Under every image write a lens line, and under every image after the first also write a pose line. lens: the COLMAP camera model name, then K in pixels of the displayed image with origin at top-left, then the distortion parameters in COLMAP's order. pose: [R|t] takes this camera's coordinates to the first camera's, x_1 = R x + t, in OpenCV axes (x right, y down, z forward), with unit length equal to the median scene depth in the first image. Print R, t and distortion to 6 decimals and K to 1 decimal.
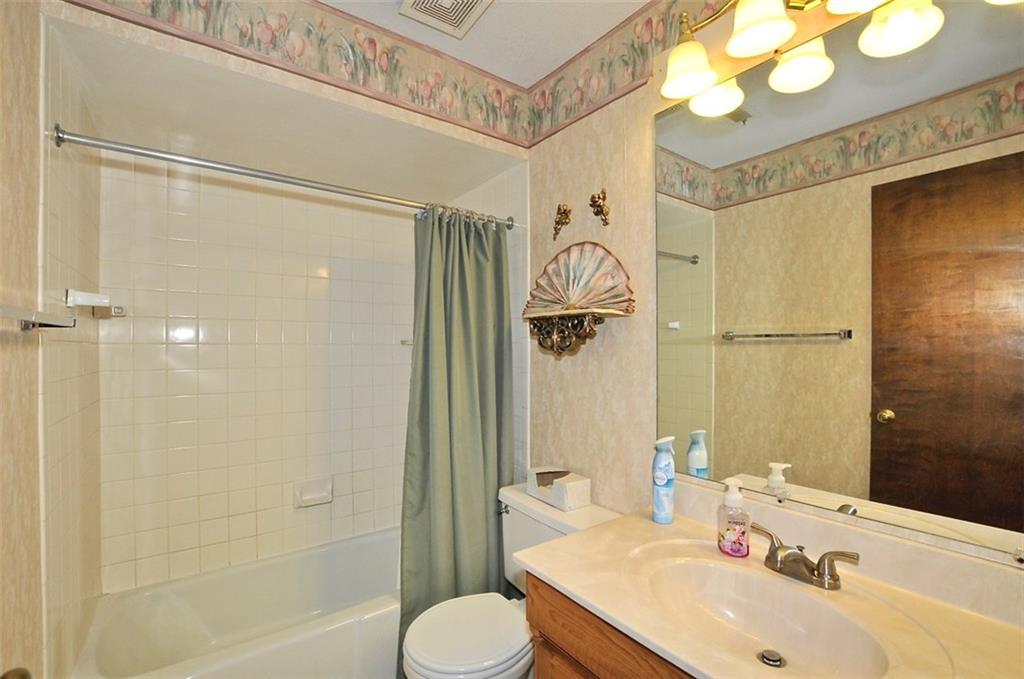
lens RADIAL K [[449.2, 0, 513.9], [0, 449.2, 348.0], [0, 0, 1]] dist [-0.025638, 0.001020]
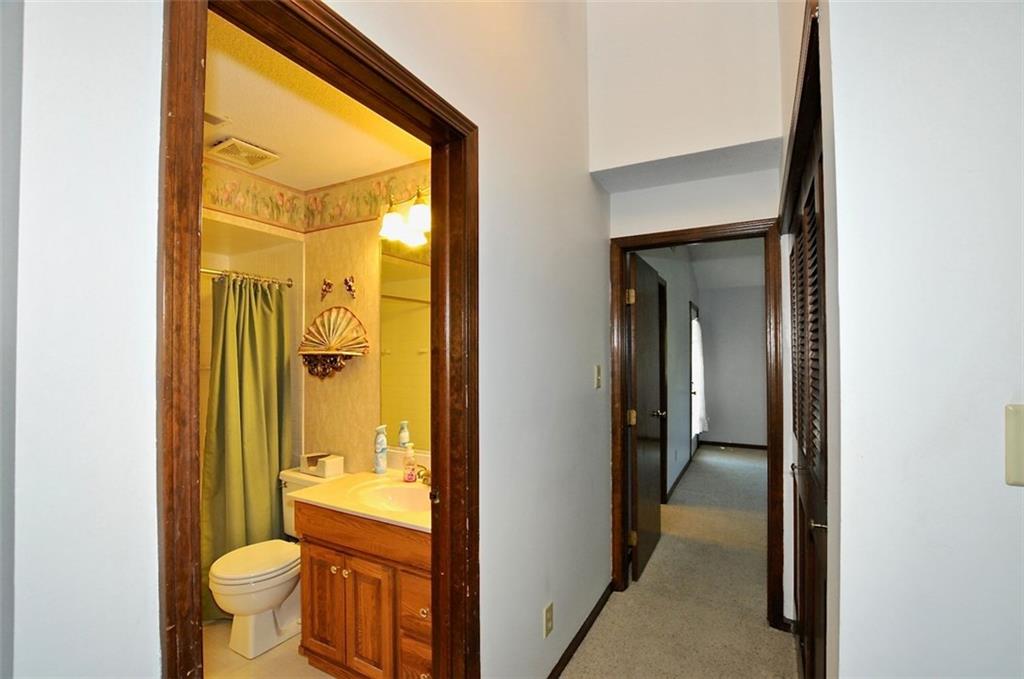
lens RADIAL K [[449.2, 0, 513.9], [0, 449.2, 348.0], [0, 0, 1]] dist [-0.025638, 0.001020]
pose [[0.906185, 0.004758, 0.422854, 0.044192], [0.001266, 0.999902, -0.013964, -0.066498], [-0.422879, 0.013189, 0.906090, -0.659307]]
